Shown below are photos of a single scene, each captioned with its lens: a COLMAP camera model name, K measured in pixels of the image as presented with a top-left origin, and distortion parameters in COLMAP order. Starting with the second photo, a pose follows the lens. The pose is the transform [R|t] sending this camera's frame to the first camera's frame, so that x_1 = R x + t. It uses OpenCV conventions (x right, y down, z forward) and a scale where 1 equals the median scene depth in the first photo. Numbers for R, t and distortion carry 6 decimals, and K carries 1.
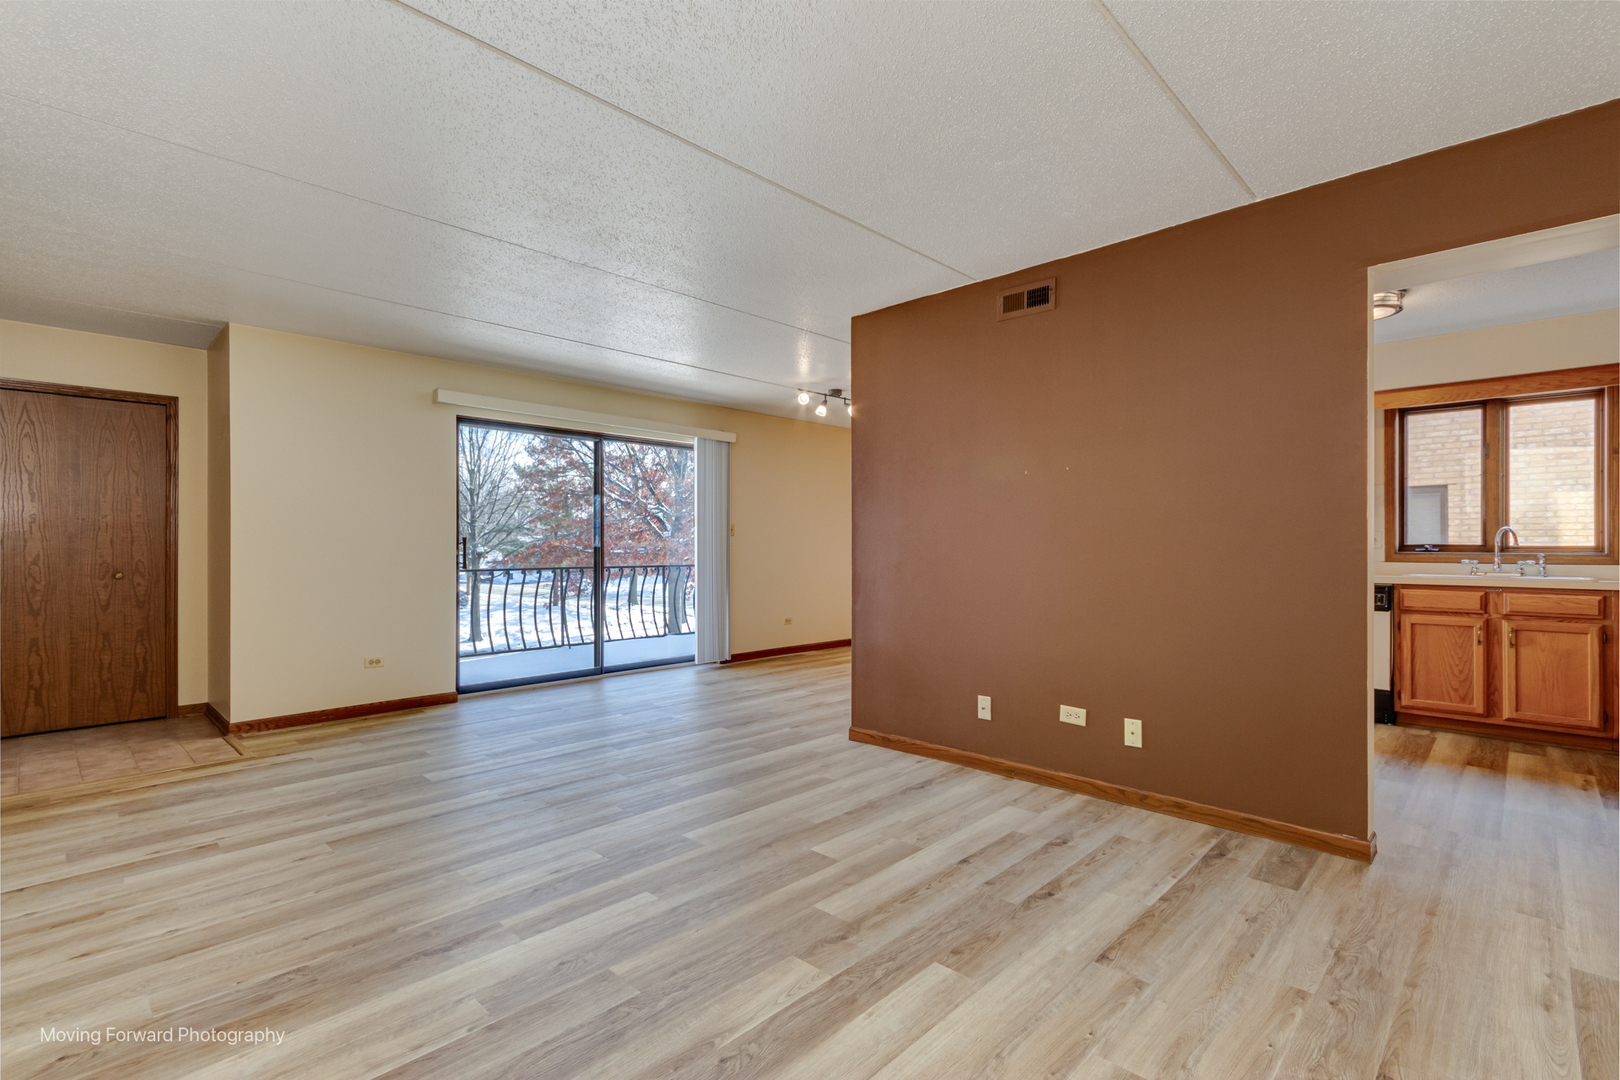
lens RADIAL K [[745.5, 0, 810.4], [0, 745.5, 545.0], [0, 0, 1]] dist [0.007823, 0.000248]
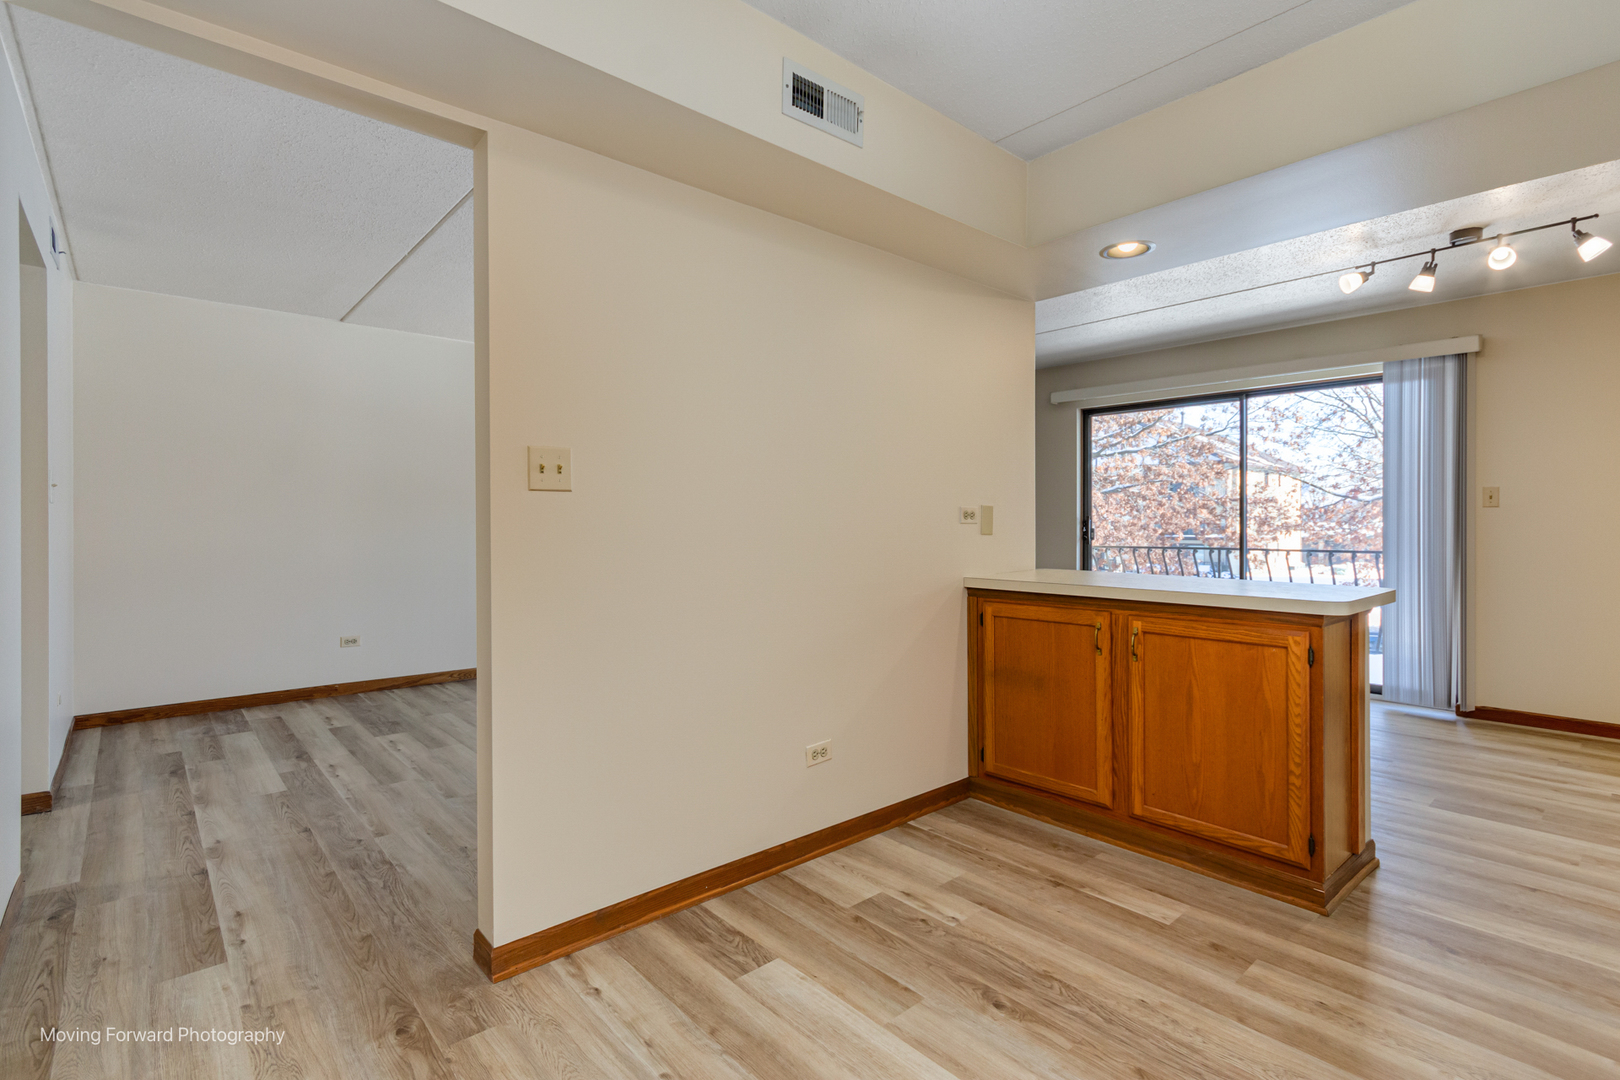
lens RADIAL K [[760.6, 0, 820.4], [0, 760.6, 528.3], [0, 0, 1]] dist [0.009169, -0.000684]
pose [[-0.073209, 0.008482, -0.997281, 1.088559], [0.002885, 0.999961, 0.008293, -0.003985], [0.997312, -0.002270, -0.073231, 1.034211]]
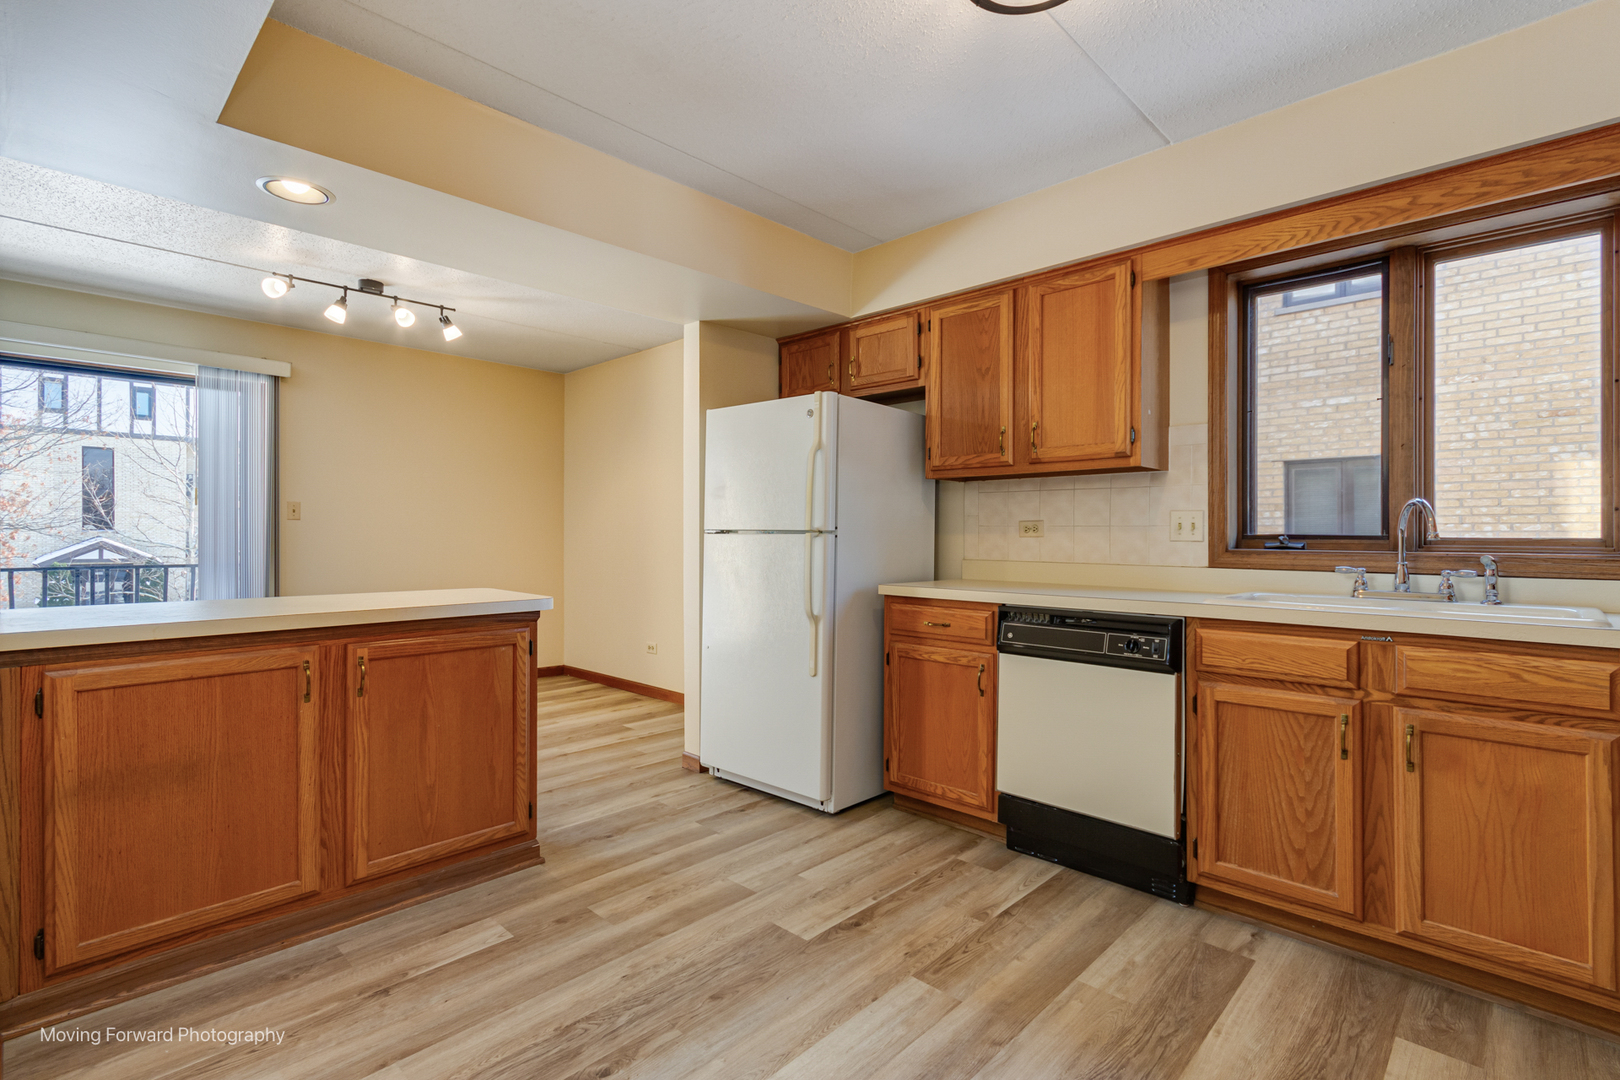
lens RADIAL K [[757.2, 0, 803.4], [0, 757.2, 532.9], [0, 0, 1]] dist [0.008272, -0.000161]
pose [[0.999992, 0.001121, -0.003771, 0.696844], [-0.001124, 0.999999, -0.000767, -0.001850], [0.003771, 0.000772, 0.999993, 0.665526]]
